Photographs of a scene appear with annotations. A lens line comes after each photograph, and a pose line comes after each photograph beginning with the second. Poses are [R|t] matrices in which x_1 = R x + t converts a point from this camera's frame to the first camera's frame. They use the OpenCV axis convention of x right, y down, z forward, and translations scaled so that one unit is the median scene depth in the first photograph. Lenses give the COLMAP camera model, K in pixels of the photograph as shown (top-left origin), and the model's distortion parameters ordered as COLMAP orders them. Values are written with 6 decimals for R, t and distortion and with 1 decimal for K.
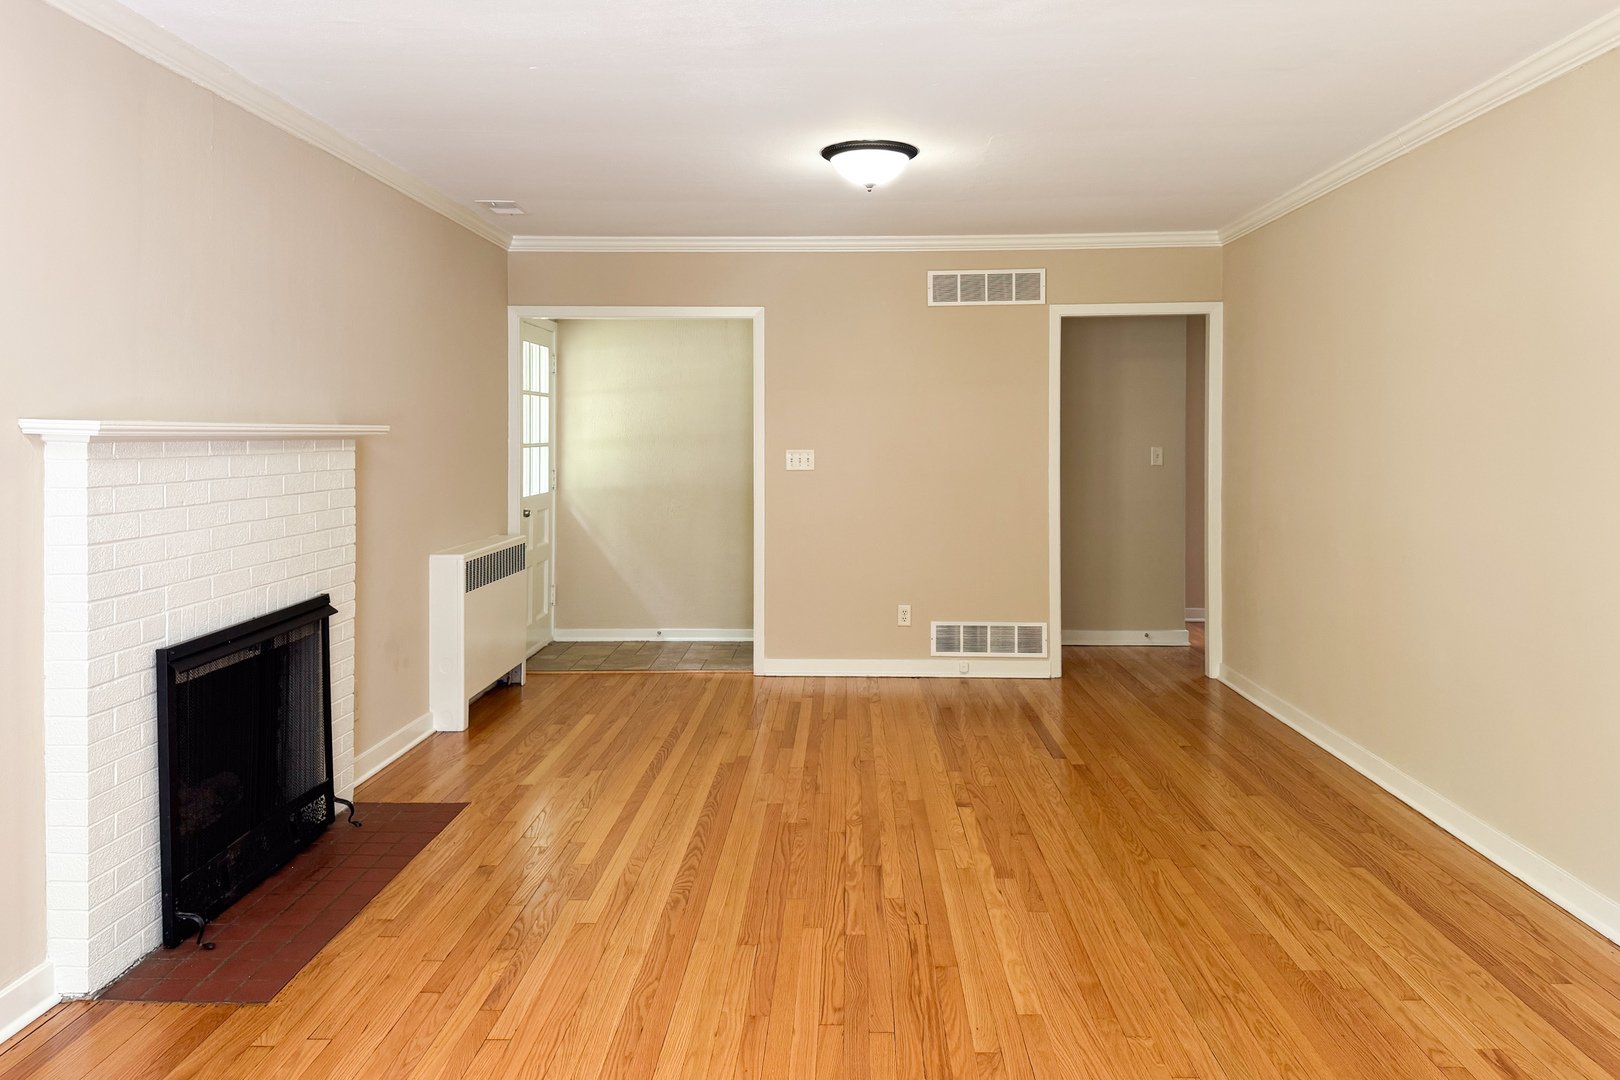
lens RADIAL K [[1107.3, 0, 771.7], [0, 1107.3, 438.6], [0, 0, 1]] dist [0.096939, -0.126390]
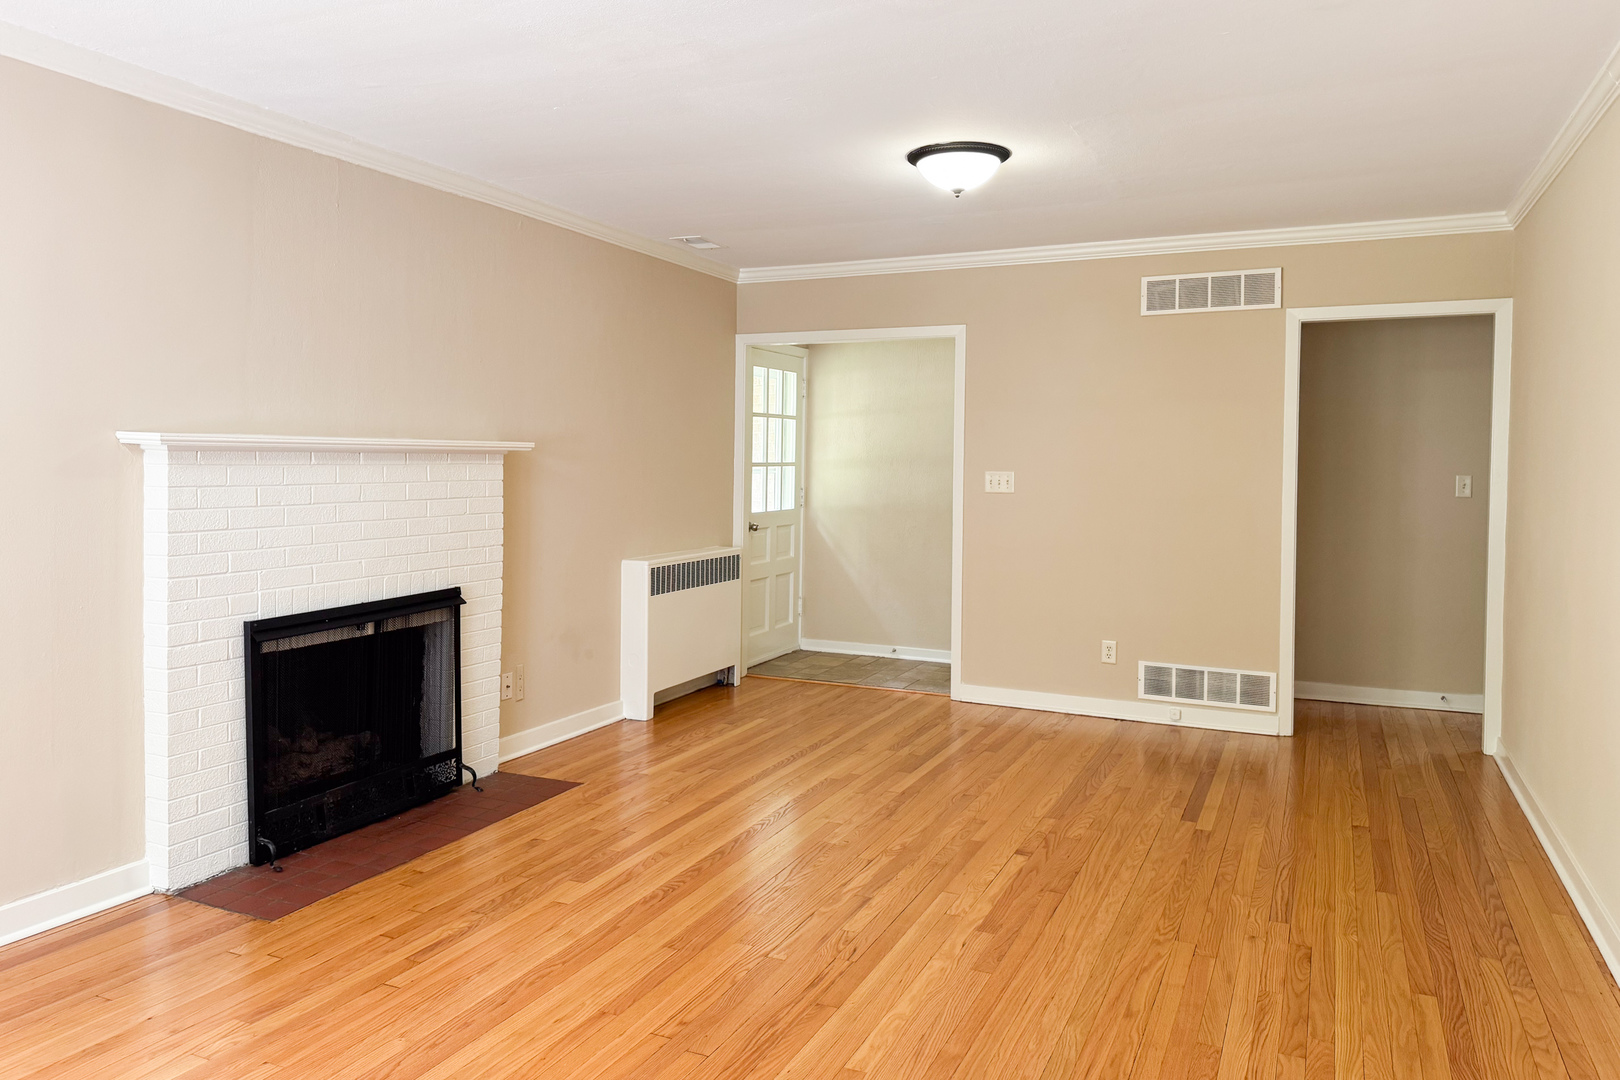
lens RADIAL K [[1077.3, 0, 804.7], [0, 1077.3, 478.7], [0, 0, 1]] dist [0.142732, -0.217390]
pose [[0.924679, 0.016922, -0.380371, 0.348057], [-0.011496, 0.999797, 0.016532, 0.004159], [0.380573, -0.010914, 0.924686, 0.094723]]
